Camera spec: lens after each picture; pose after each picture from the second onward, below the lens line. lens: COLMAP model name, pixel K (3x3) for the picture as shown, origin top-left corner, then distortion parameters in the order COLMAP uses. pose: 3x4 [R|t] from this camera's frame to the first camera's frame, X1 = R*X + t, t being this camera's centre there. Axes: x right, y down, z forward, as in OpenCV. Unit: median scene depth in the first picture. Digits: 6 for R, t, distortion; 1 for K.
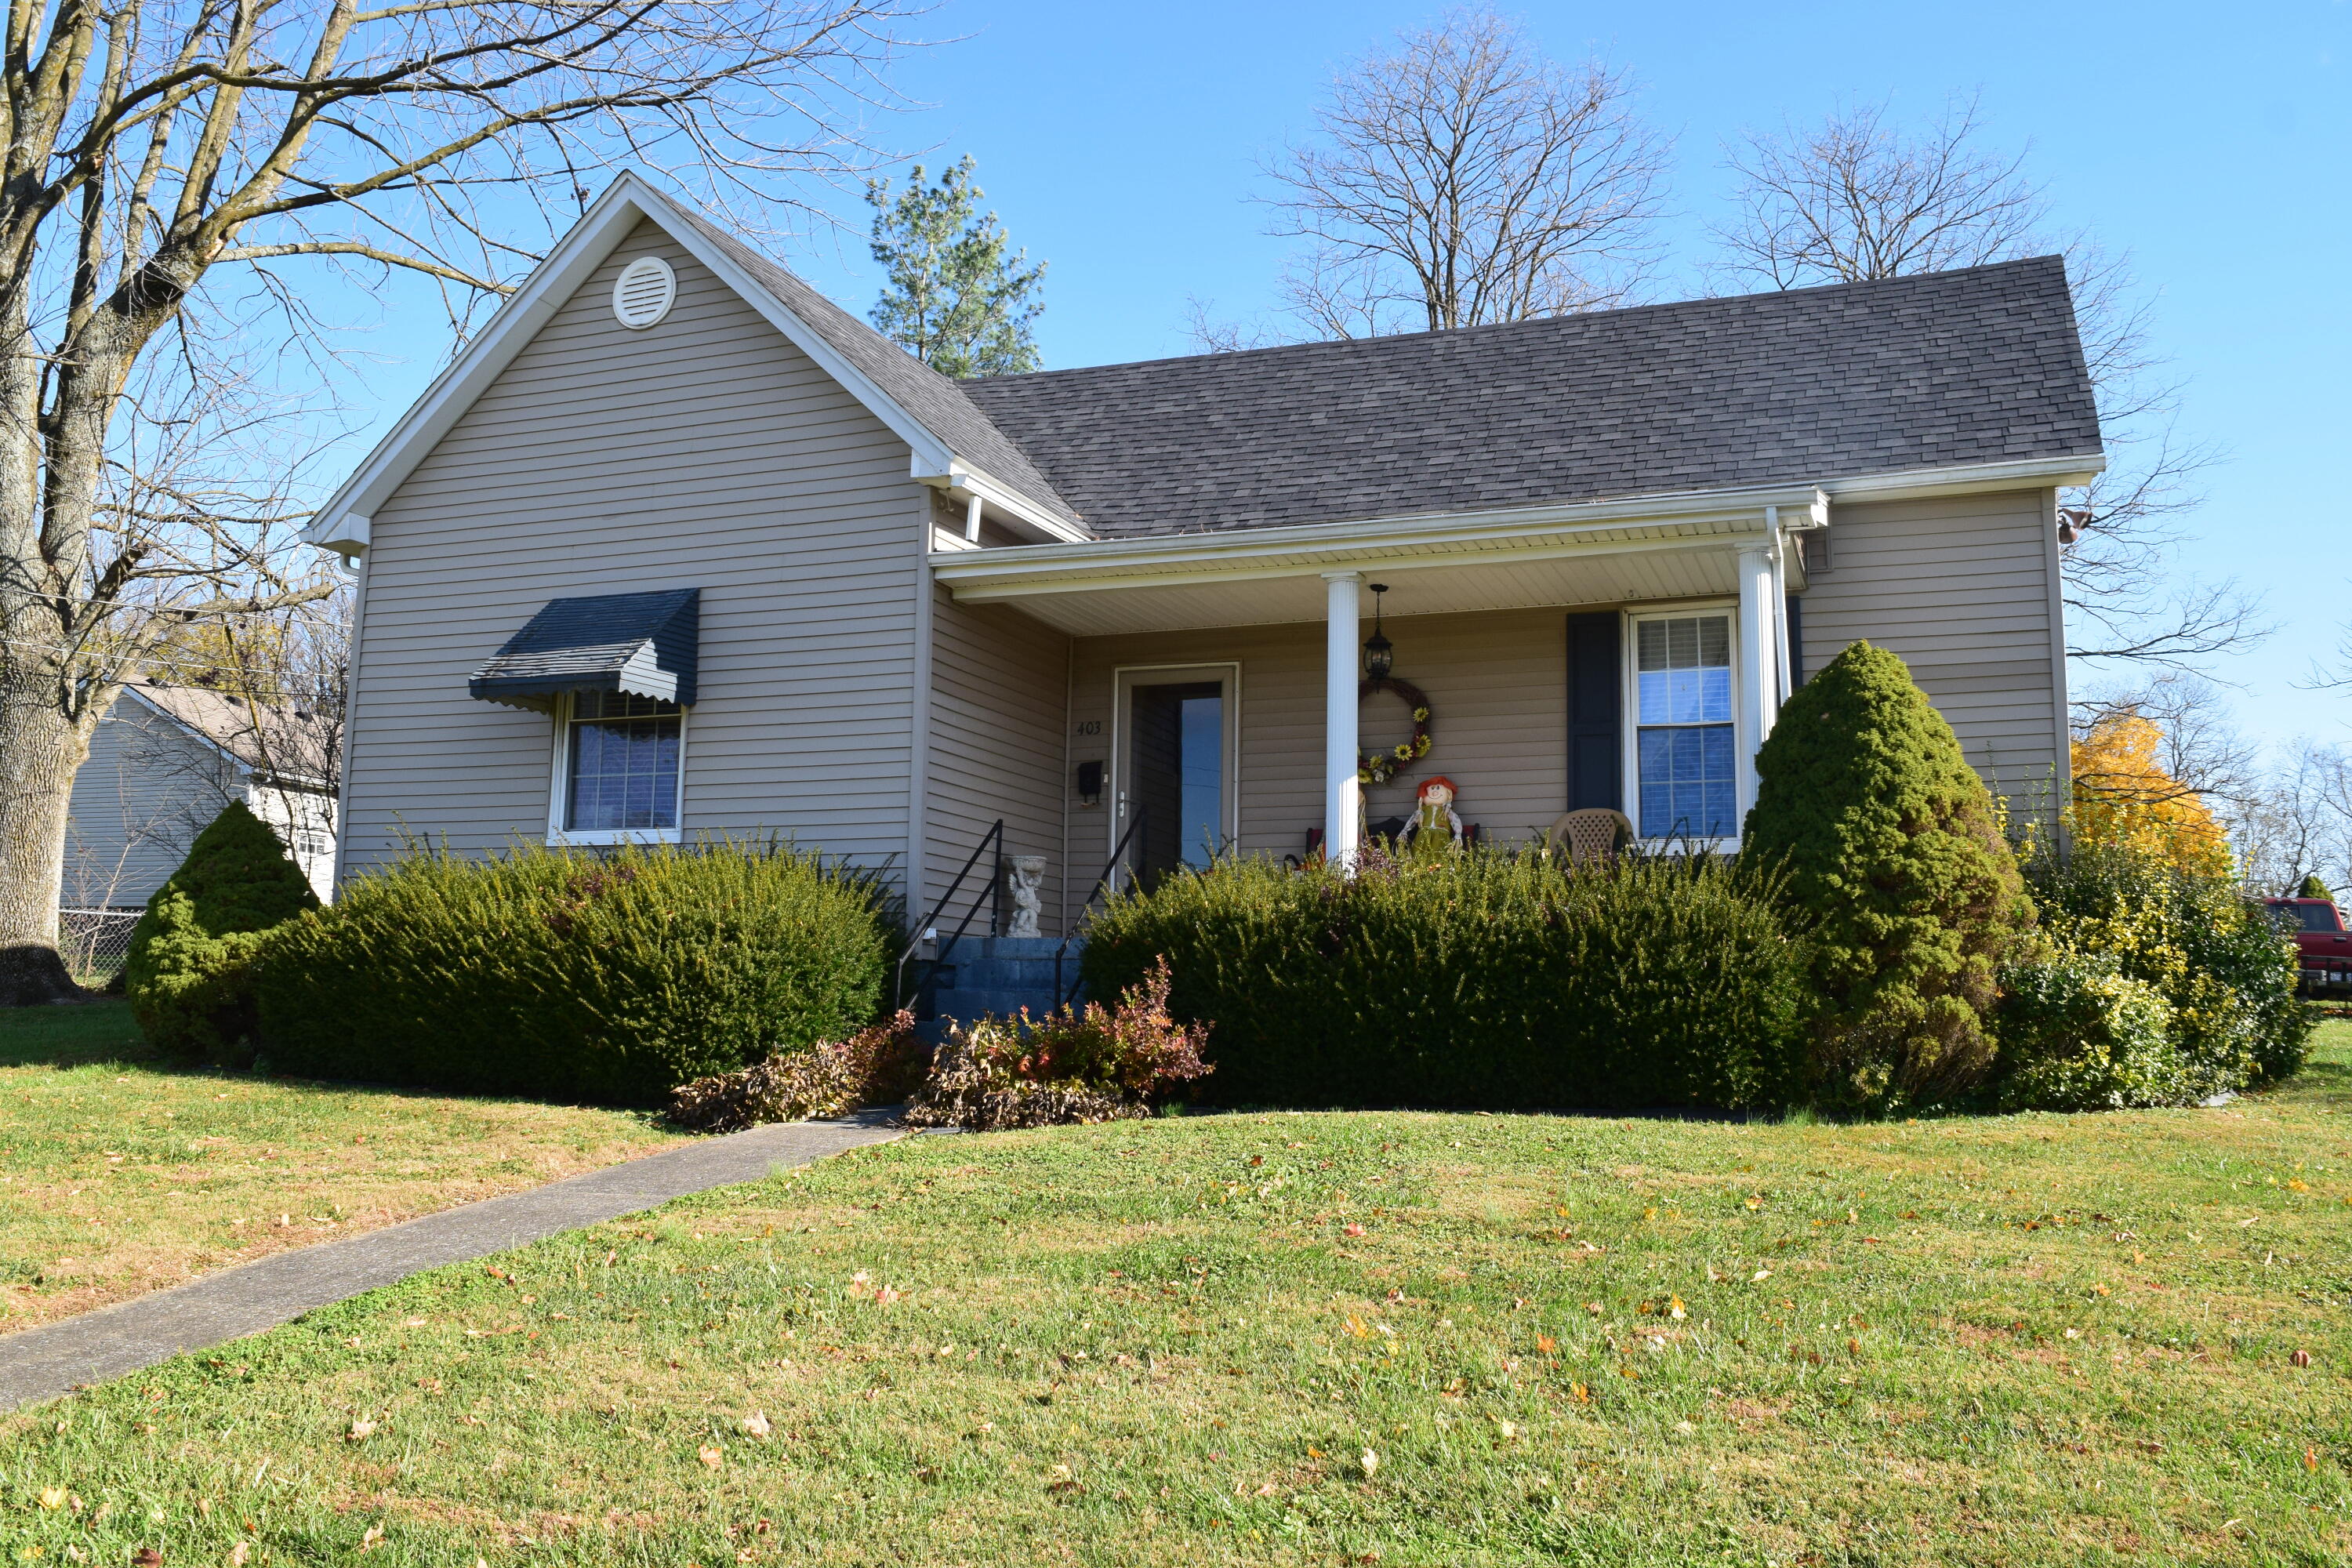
lens RADIAL K [[1986.0, 0, 1176.0], [0, 1986.0, 784.0], [0, 0, 1]] dist [-0.085571, 0.016496]
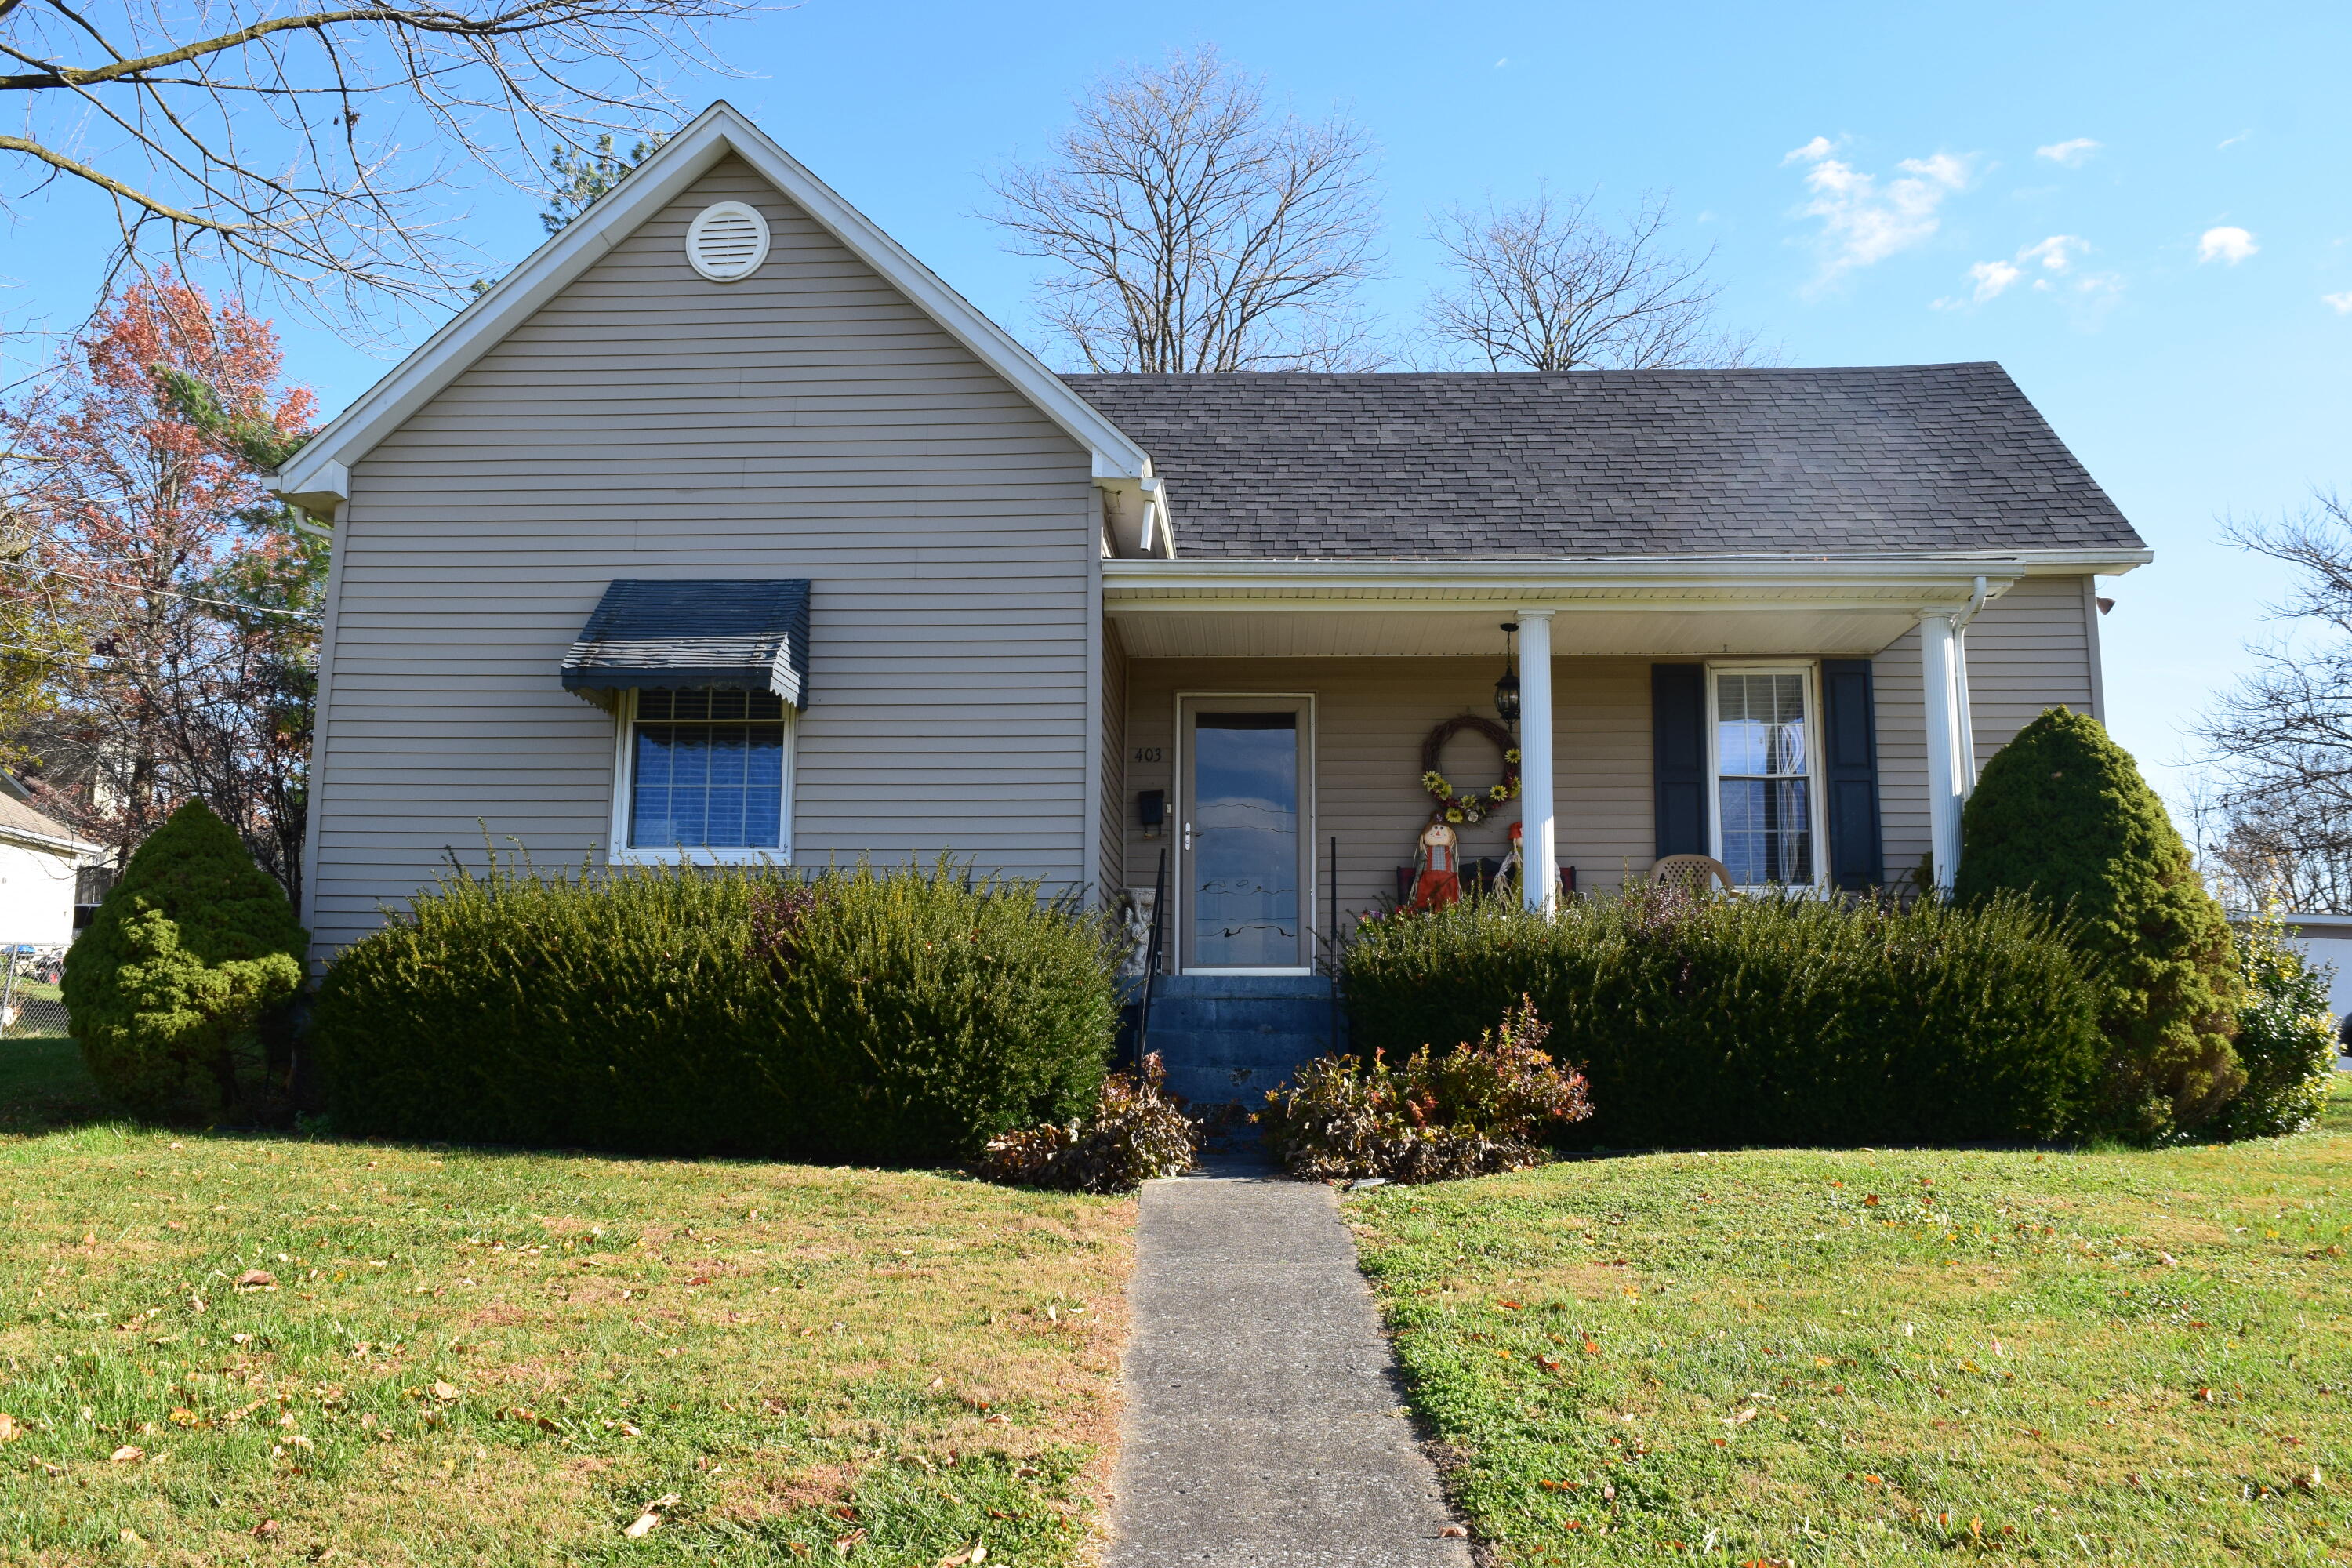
lens RADIAL K [[2011.0, 0, 1176.0], [0, 2011.0, 784.0], [0, 0, 1]] dist [-0.081252, 0.009986]
pose [[0.949959, 0.038293, 0.310019, -0.373109], [-0.031994, 0.999166, -0.025381, 0.010977], [-0.310733, 0.014192, 0.950391, 0.095809]]
